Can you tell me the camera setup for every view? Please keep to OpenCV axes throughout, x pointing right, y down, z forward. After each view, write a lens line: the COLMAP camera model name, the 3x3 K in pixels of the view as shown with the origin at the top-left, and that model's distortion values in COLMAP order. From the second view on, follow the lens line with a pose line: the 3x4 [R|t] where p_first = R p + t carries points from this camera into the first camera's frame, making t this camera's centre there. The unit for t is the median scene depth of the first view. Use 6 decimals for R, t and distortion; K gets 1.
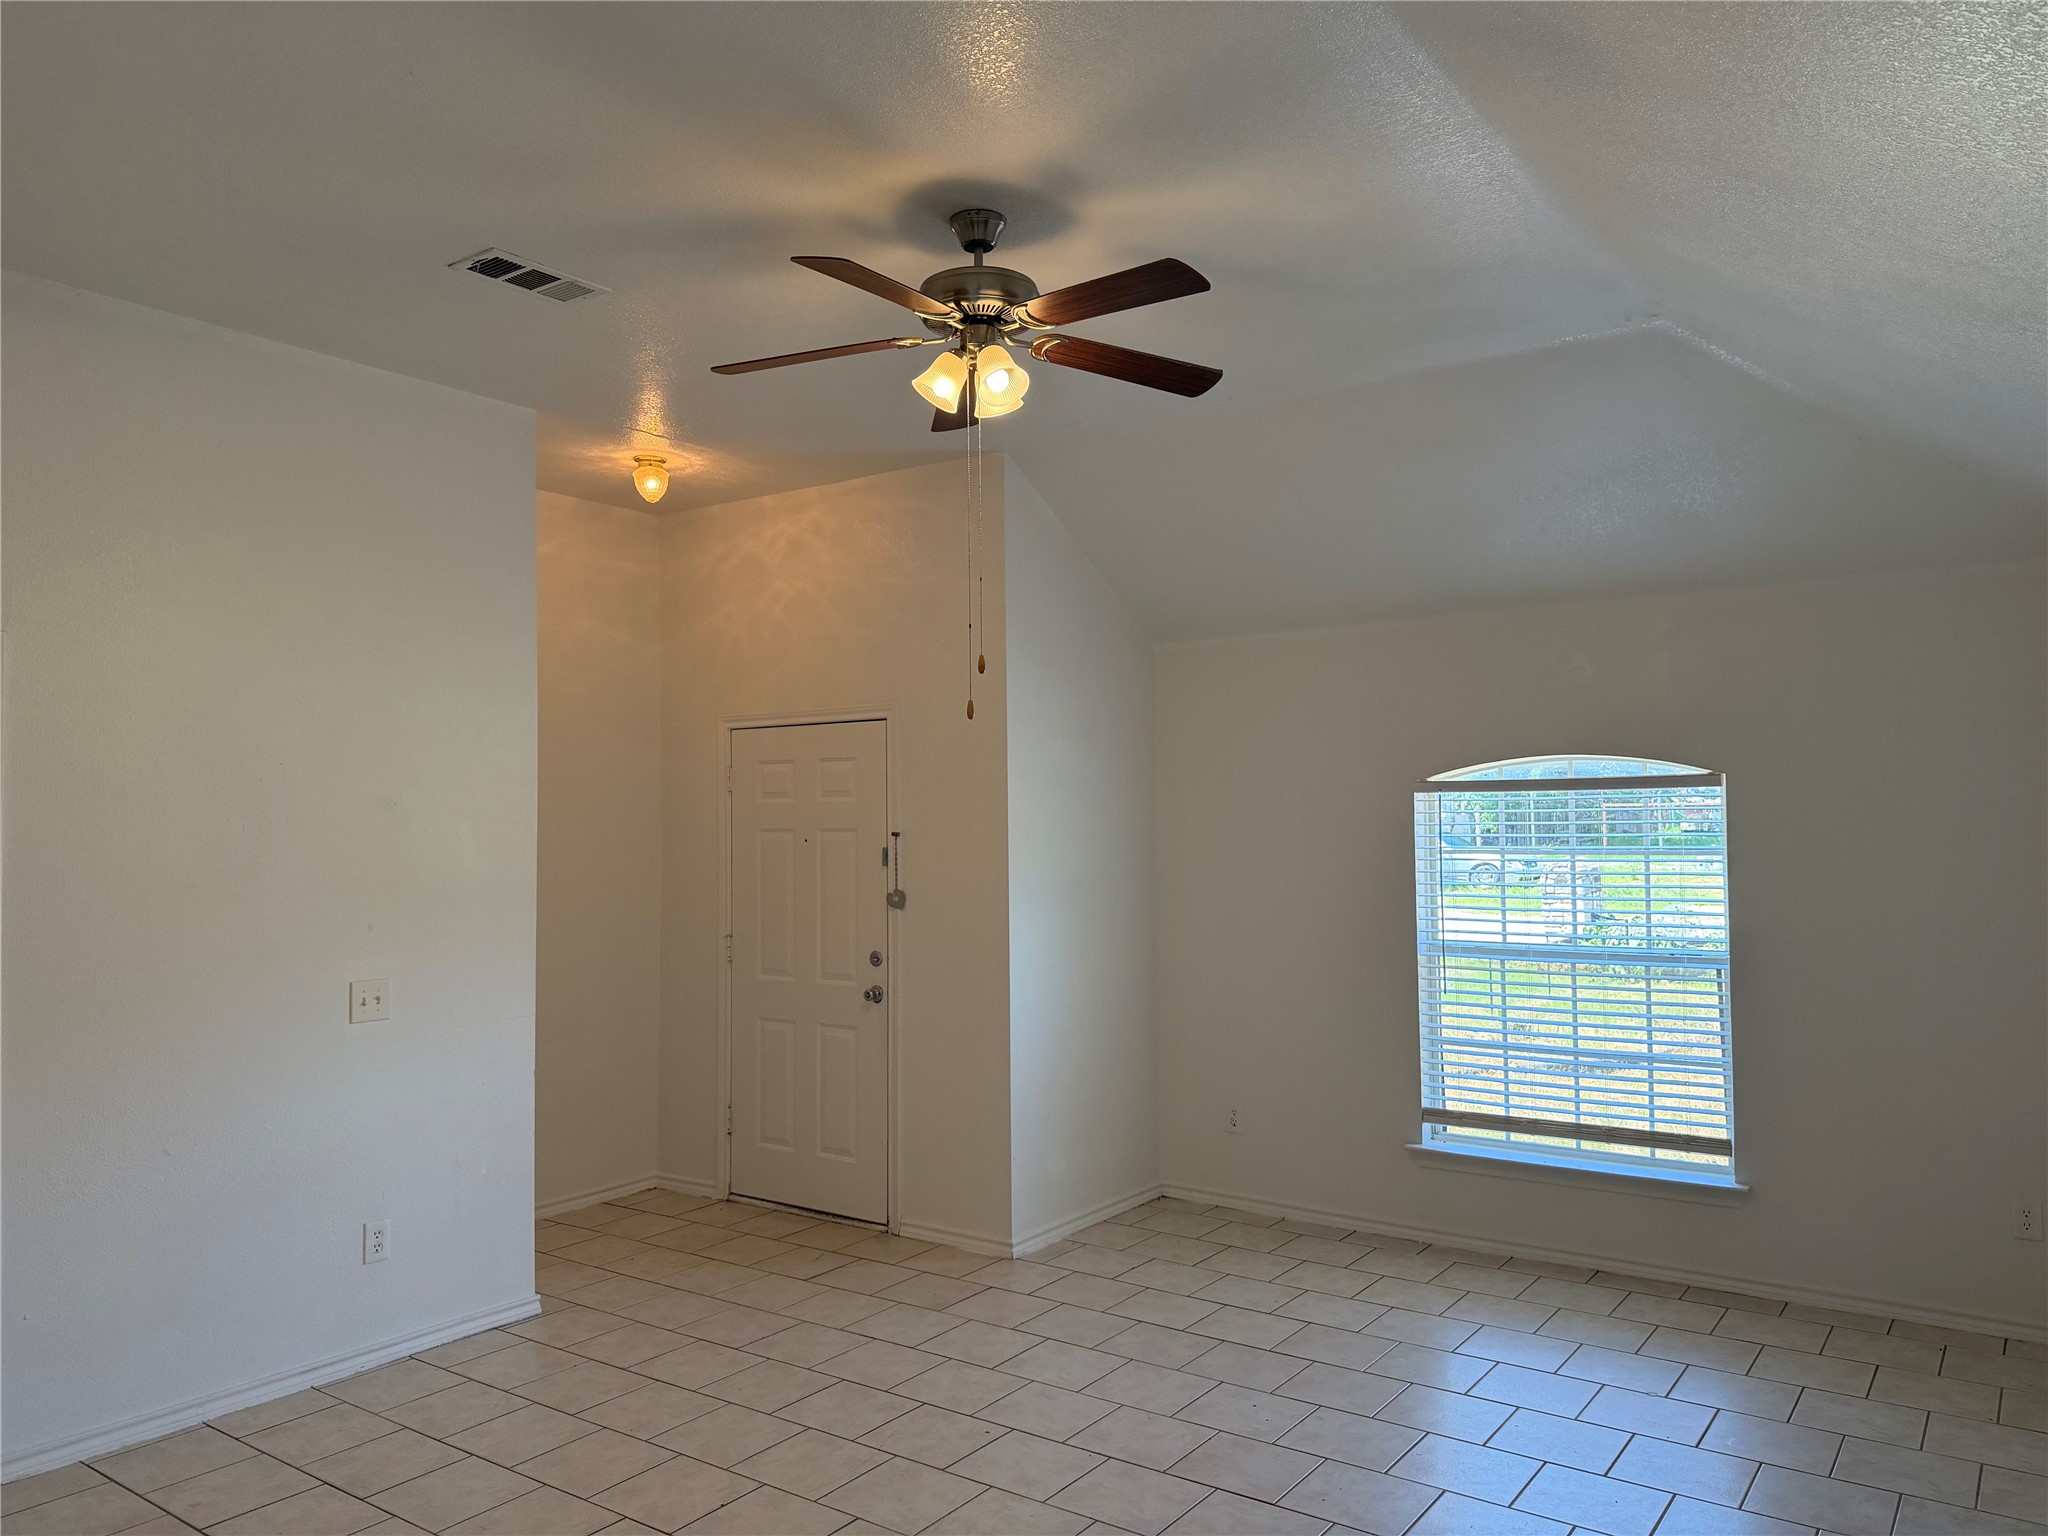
lens RADIAL K [[1458.7, 0, 1016.4], [0, 1458.7, 764.0], [0, 0, 1]] dist [0.012643, -0.008765]
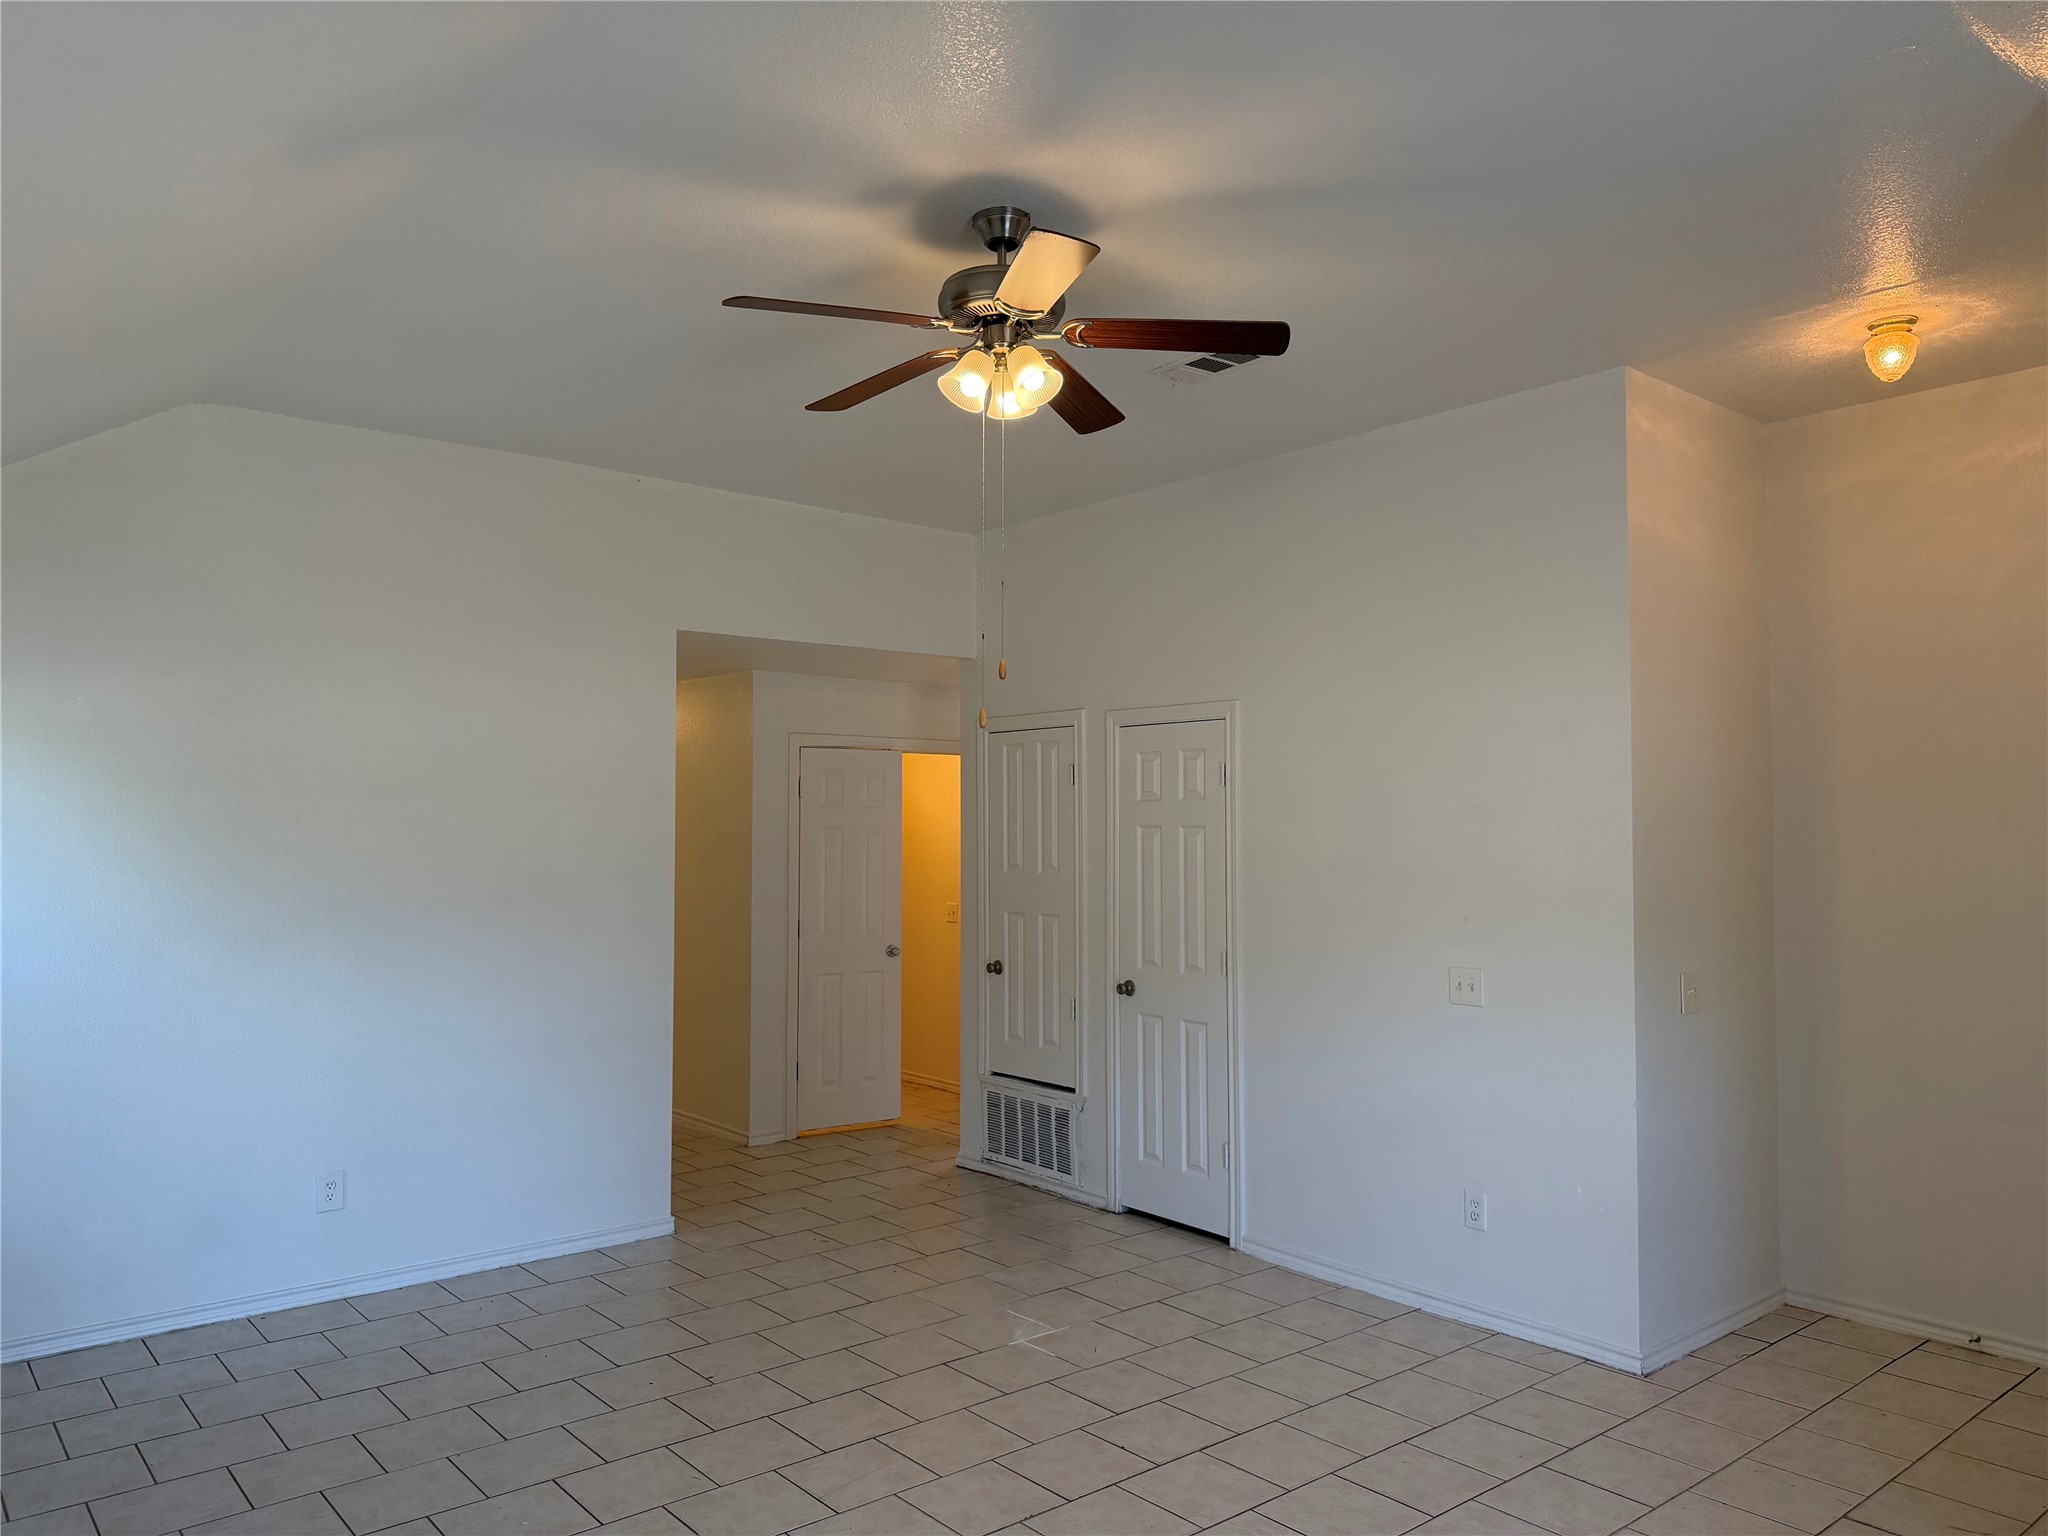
lens RADIAL K [[1379.9, 0, 1001.5], [0, 1379.9, 771.7], [0, 0, 1]] dist [-0.001355, -0.001981]
pose [[-0.241387, -0.041578, -0.969538, 0.653886], [0.036574, 0.997982, -0.051904, 0.042580], [0.969739, -0.047989, -0.239380, 0.923927]]
